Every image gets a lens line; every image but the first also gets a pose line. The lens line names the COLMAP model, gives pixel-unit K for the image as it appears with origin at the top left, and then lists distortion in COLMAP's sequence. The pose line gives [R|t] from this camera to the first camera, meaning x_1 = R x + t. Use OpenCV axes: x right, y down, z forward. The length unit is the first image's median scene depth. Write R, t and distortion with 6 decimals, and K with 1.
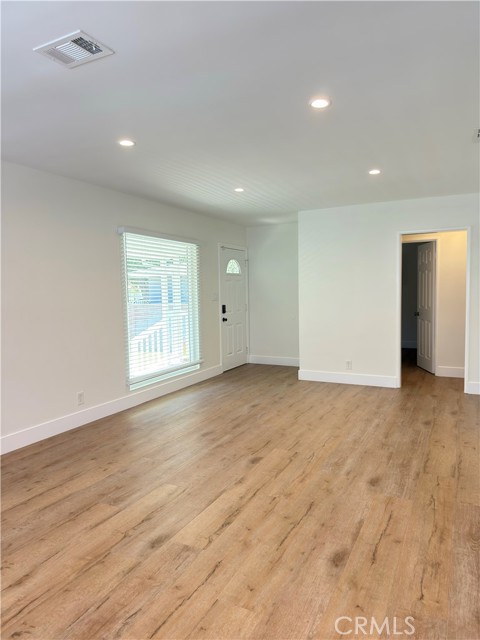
lens RADIAL K [[453.6, 0, 239.1], [0, 453.6, 320.6], [0, 0, 1]] dist [0.037603, -0.028631]
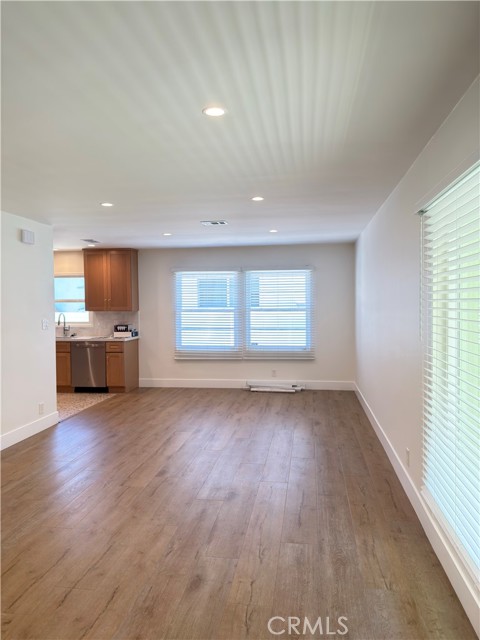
lens RADIAL K [[453.6, 0, 240.2], [0, 453.6, 319.6], [0, 0, 1]] dist [0.037603, -0.028631]
pose [[-0.953587, 0.040389, -0.298395, 0.164281], [0.009270, 0.994431, 0.104977, -0.169738], [0.300973, 0.097338, -0.948652, 1.998864]]
